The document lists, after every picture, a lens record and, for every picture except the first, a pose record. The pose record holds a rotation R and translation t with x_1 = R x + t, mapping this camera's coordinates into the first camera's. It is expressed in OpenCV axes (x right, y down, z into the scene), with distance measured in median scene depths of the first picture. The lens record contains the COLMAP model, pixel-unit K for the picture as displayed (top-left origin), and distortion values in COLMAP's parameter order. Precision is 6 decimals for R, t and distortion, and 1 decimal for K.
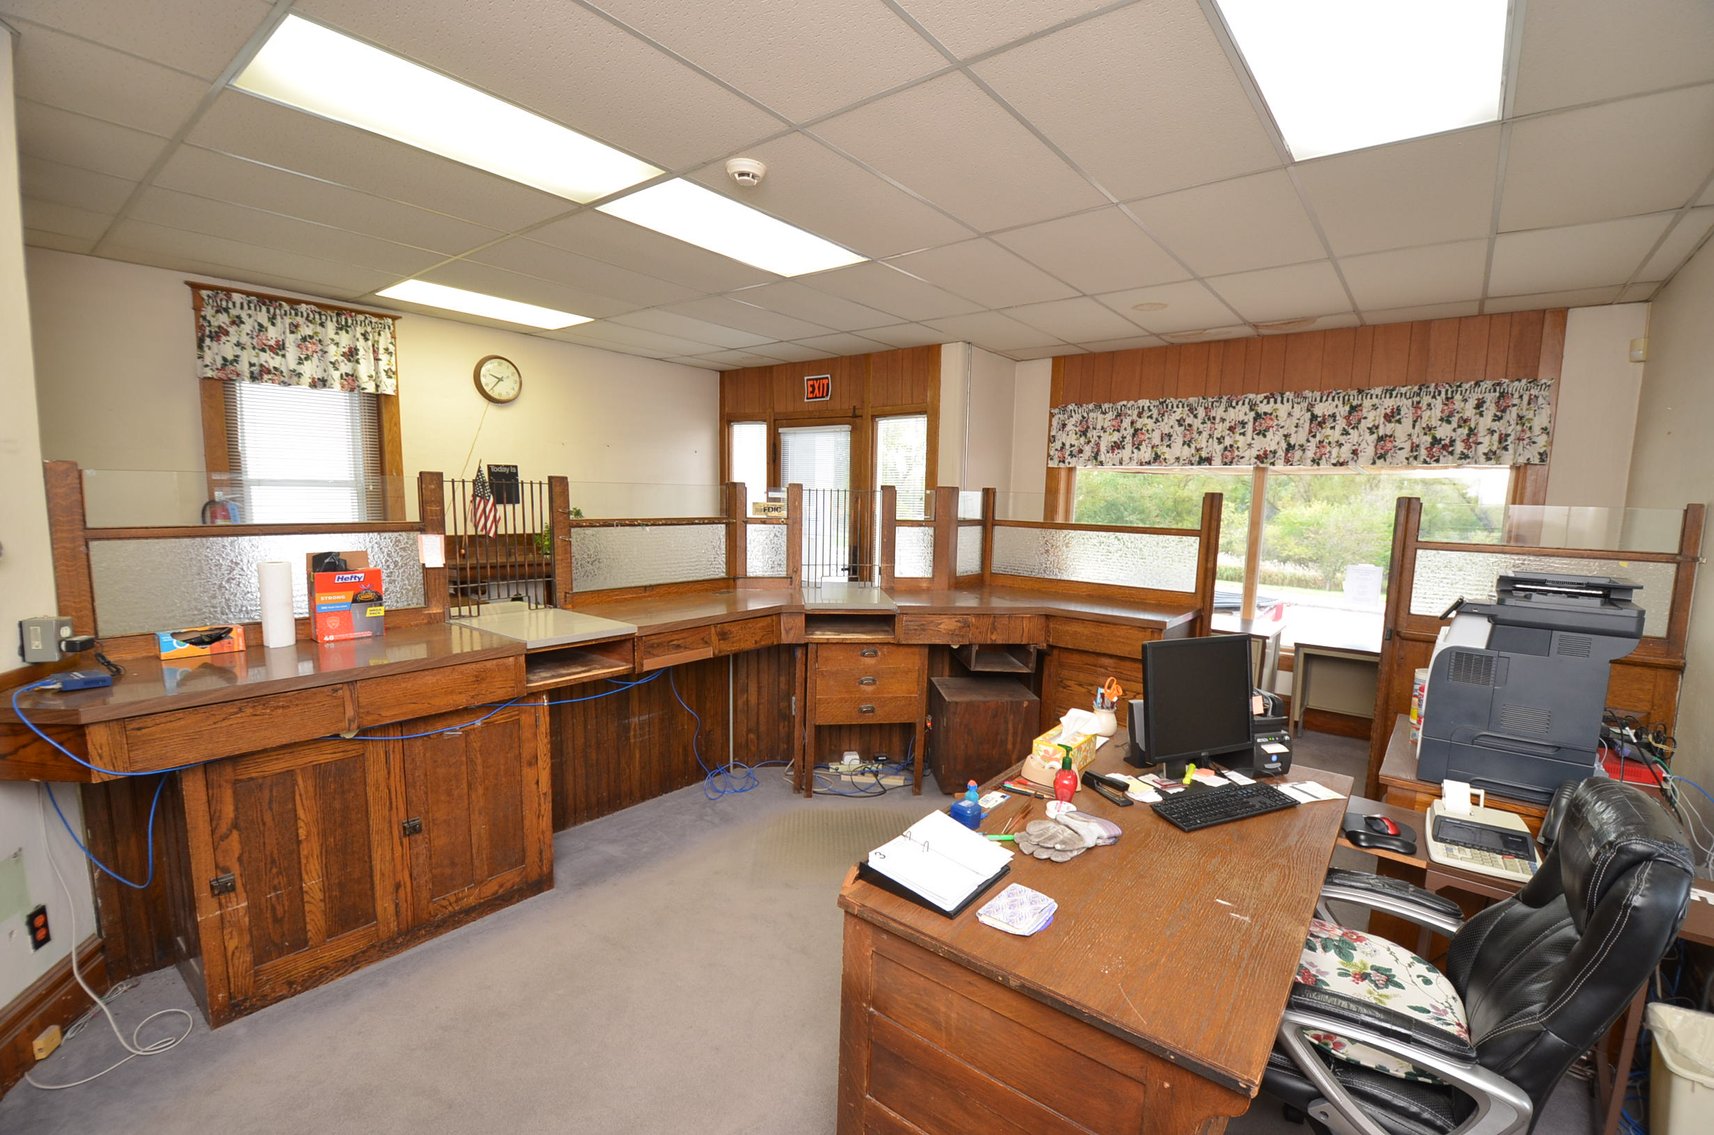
lens RADIAL K [[745.7, 0, 856.4], [0, 745.7, 605.9], [0, 0, 1]] dist [-0.014434, -0.007196]
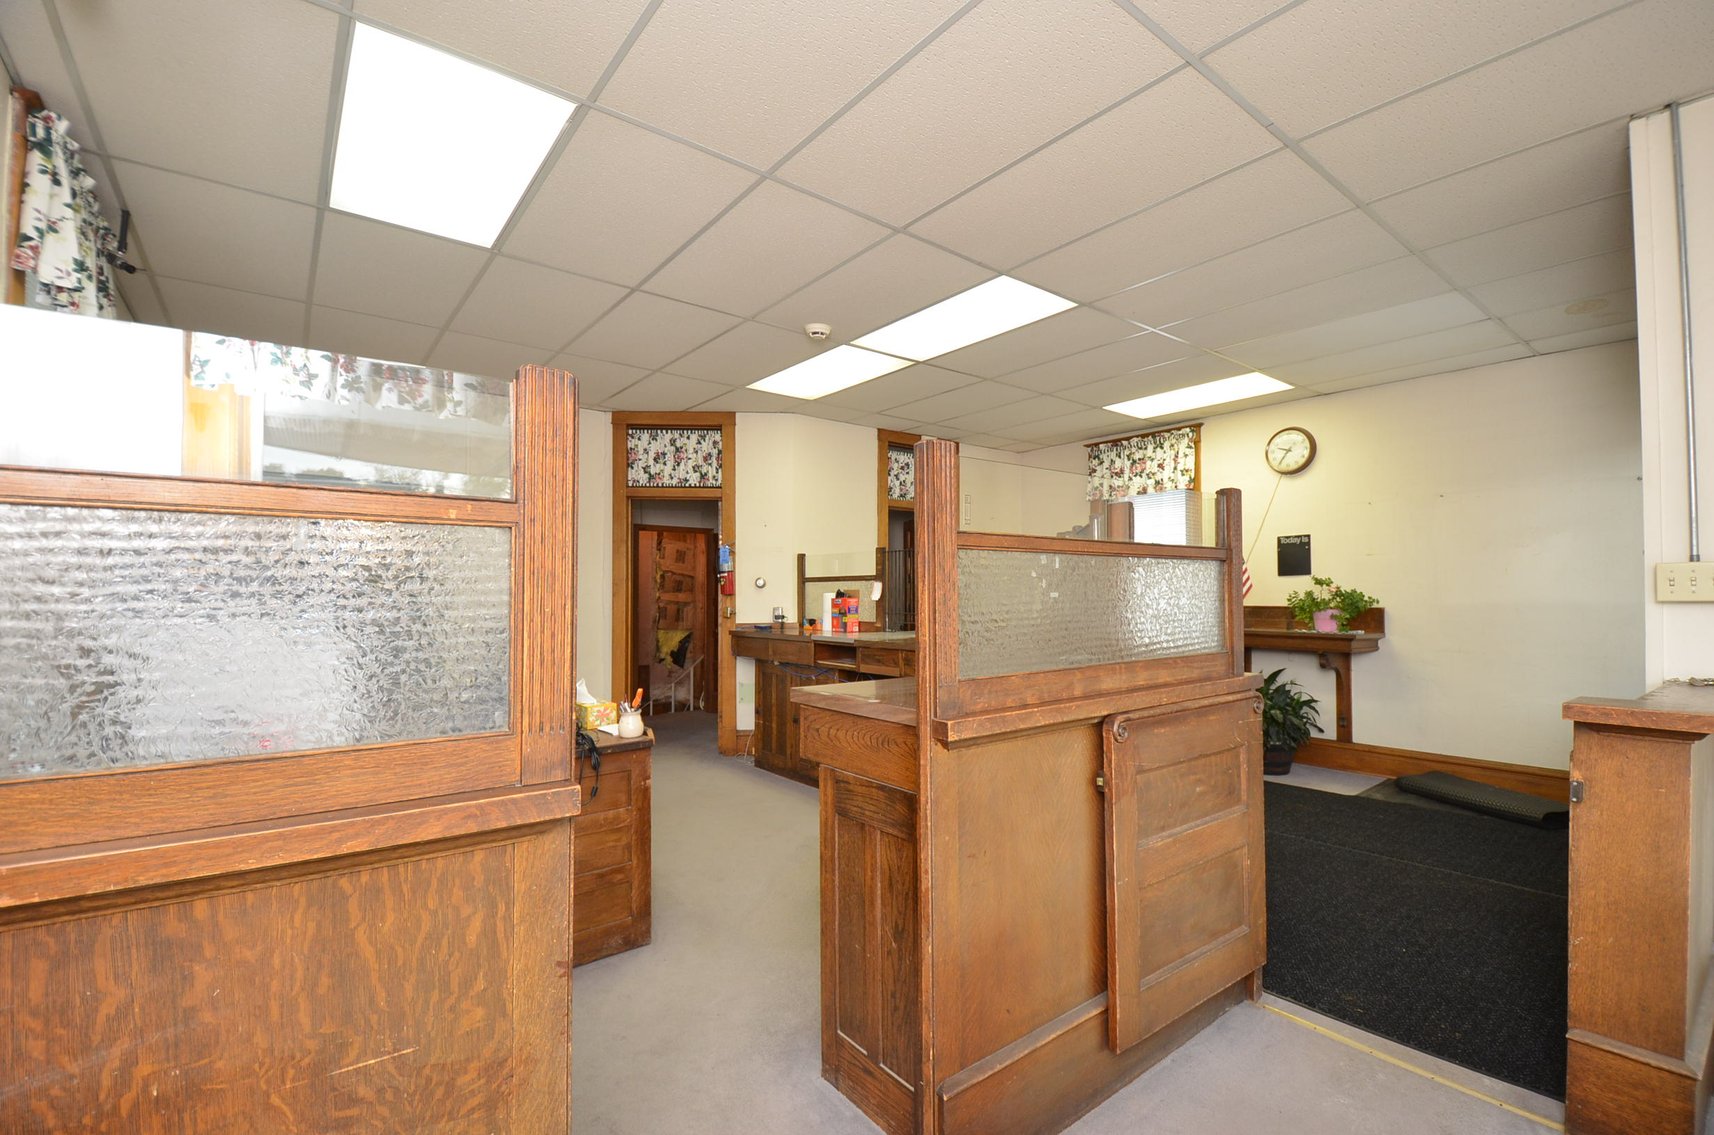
lens RADIAL K [[745.7, 0, 865.5], [0, 745.7, 576.6], [0, 0, 1]] dist [-0.014434, -0.007196]
pose [[-0.246740, -0.051886, -0.967692, 0.703361], [-0.149940, 0.988585, -0.014775, -0.045787], [0.957412, 0.141450, -0.251704, 0.852516]]
